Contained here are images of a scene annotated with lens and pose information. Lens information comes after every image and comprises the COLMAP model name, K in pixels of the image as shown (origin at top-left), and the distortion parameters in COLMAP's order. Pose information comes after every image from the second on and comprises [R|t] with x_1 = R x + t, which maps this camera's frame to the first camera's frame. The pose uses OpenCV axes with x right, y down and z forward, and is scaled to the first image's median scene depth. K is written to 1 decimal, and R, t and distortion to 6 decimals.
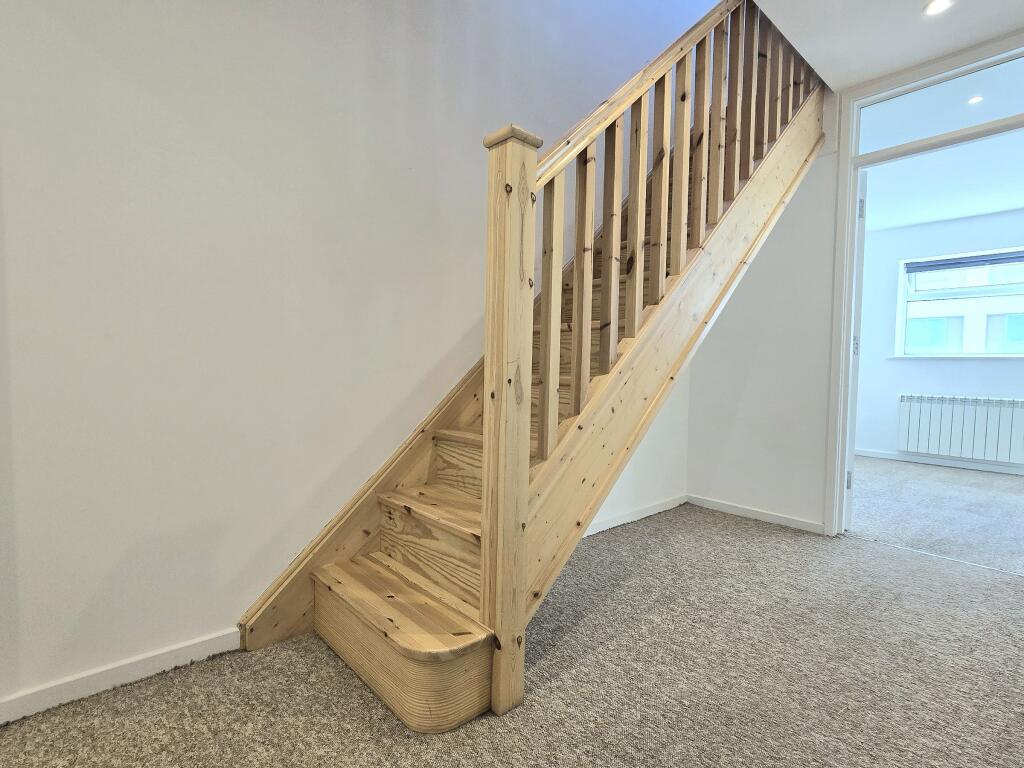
lens RADIAL K [[507.7, 0, 512.0], [0, 507.7, 384.0], [0, 0, 1]] dist [-0.002860, -0.000002]
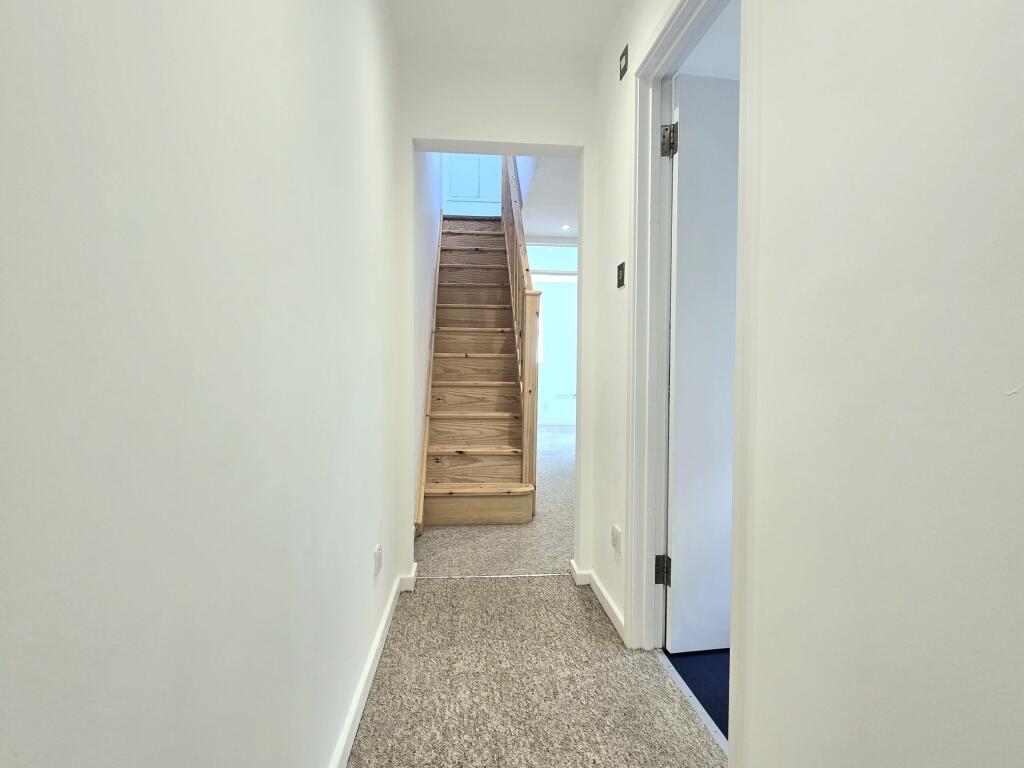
lens RADIAL K [[507.7, 0, 512.0], [0, 507.7, 384.0], [0, 0, 1]] dist [-0.002860, -0.000002]
pose [[0.593061, -0.033298, 0.804468, -1.642943], [0.021583, 0.999443, 0.025457, -0.062980], [-0.804868, 0.002265, 0.593450, -0.330054]]
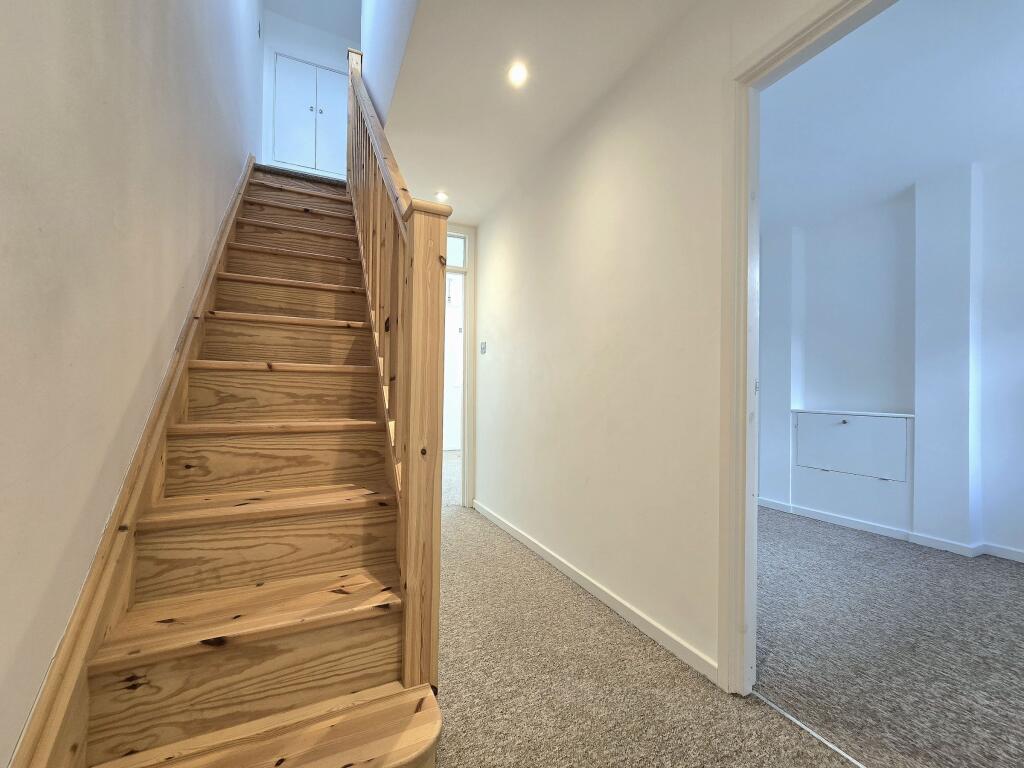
lens RADIAL K [[419.3, 0, 507.9], [0, 419.3, 387.8], [0, 0, 1]] dist [-0.001944, 0.000428]
pose [[0.282273, -0.003733, 0.959327, -0.617311], [0.021534, 0.999765, -0.002445, -0.077708], [-0.959092, 0.021348, 0.282287, 0.462298]]
